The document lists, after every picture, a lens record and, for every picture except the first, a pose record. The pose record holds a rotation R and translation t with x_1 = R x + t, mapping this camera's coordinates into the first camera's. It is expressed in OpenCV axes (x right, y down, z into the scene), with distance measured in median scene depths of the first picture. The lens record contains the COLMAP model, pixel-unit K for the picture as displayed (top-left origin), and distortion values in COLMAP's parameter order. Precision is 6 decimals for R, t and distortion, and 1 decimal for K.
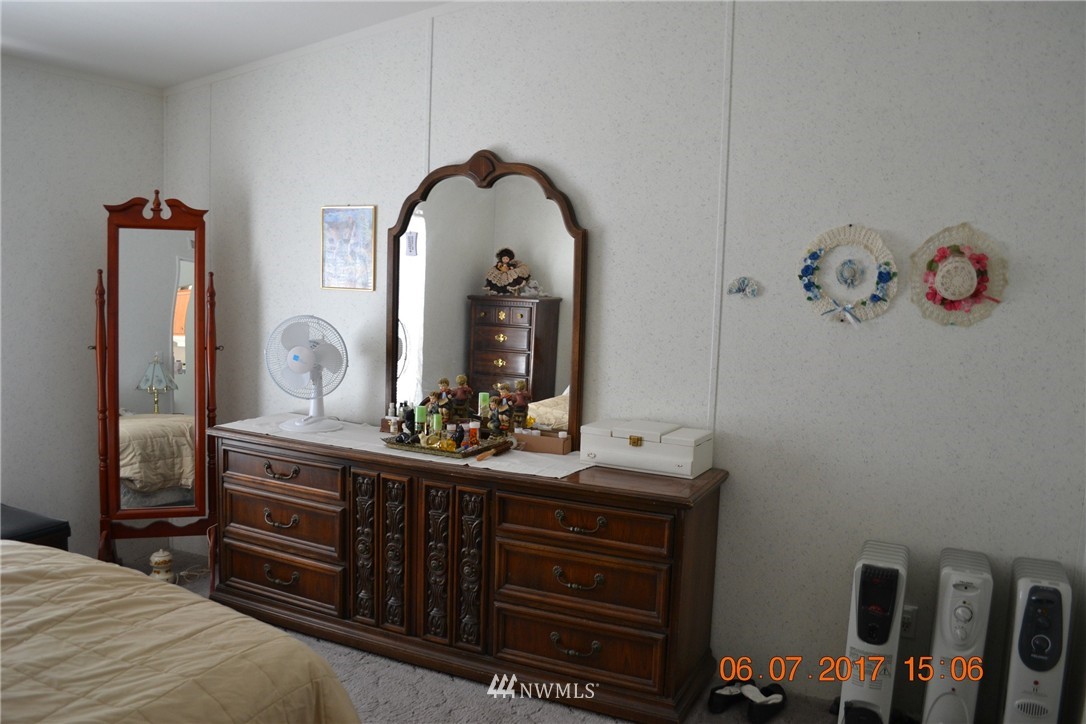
lens RADIAL K [[862.6, 0, 543.0], [0, 862.6, 362.0], [0, 0, 1]] dist [-0.078056, 0.003759]
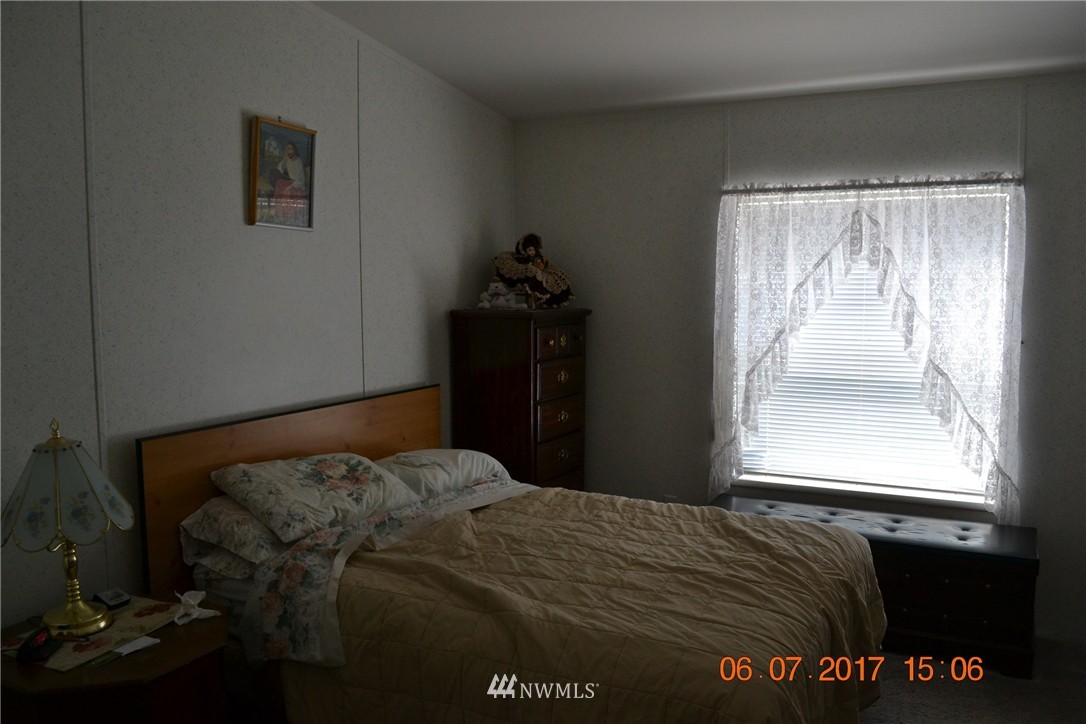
lens RADIAL K [[862.6, 0, 543.0], [0, 862.6, 362.0], [0, 0, 1]] dist [-0.078056, 0.003759]
pose [[-0.066354, 0.050587, -0.996513, 0.676066], [-0.110884, 0.992154, 0.057749, -0.041778], [0.991616, 0.114329, -0.060224, 0.850058]]
